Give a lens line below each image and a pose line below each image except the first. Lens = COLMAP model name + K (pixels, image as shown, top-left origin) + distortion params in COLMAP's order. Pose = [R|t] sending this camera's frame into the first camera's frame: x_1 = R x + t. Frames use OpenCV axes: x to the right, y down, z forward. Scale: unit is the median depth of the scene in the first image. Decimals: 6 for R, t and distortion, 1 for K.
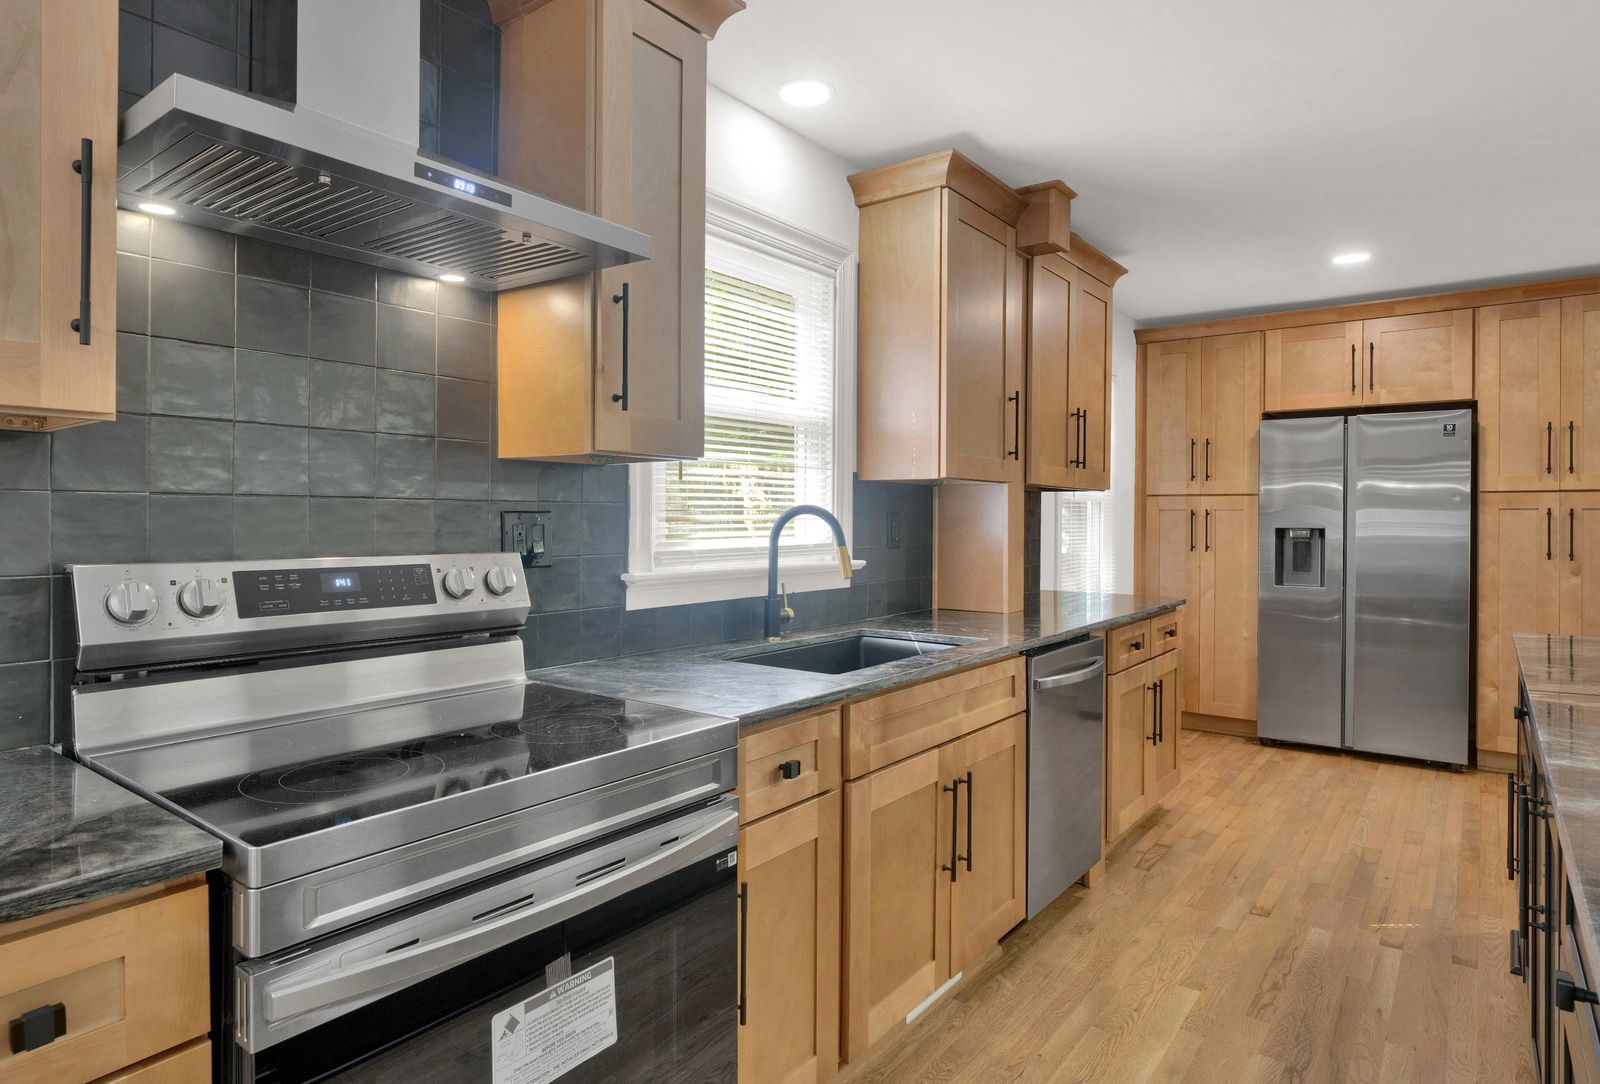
lens RADIAL K [[908.2, 0, 799.4], [0, 908.2, 533.3], [0, 0, 1]] dist [-0.004796, -0.003810]
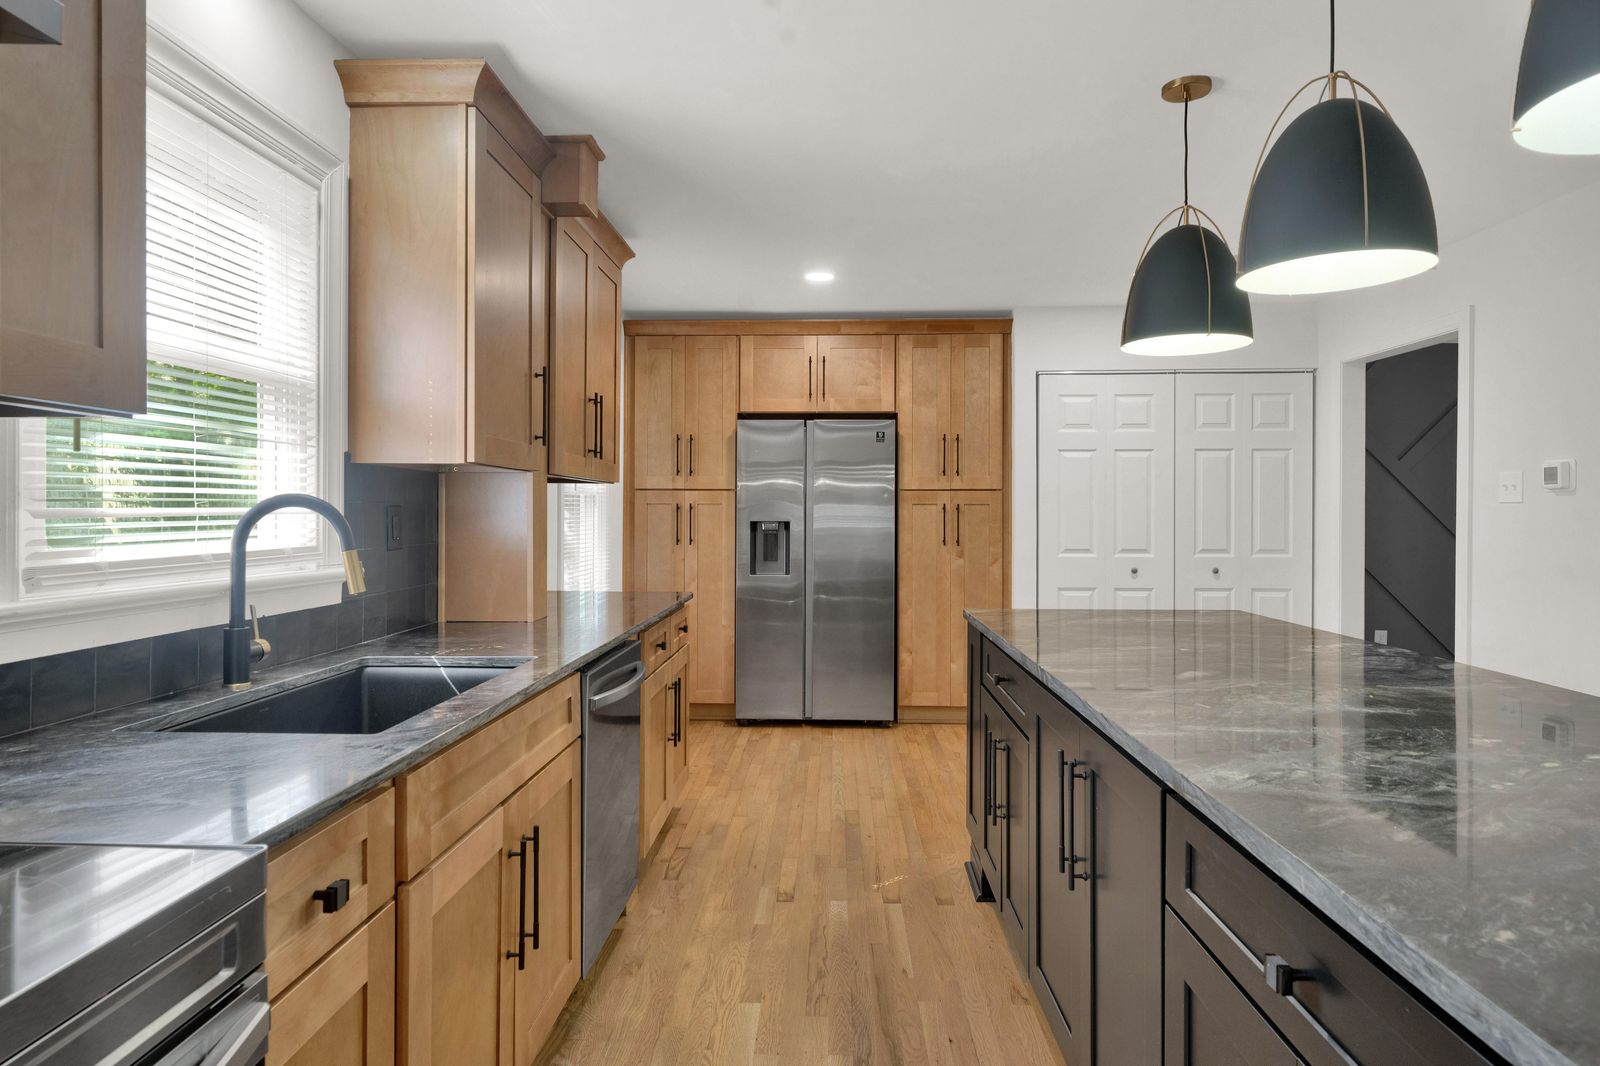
lens RADIAL K [[906.3, 0, 799.7], [0, 906.3, 522.1], [0, 0, 1]] dist [0.007320, -0.001728]
pose [[0.822262, -0.007147, 0.569064, -0.058956], [0.010678, 0.999939, -0.002871, -0.002145], [-0.569009, 0.008438, 0.822288, 0.151451]]
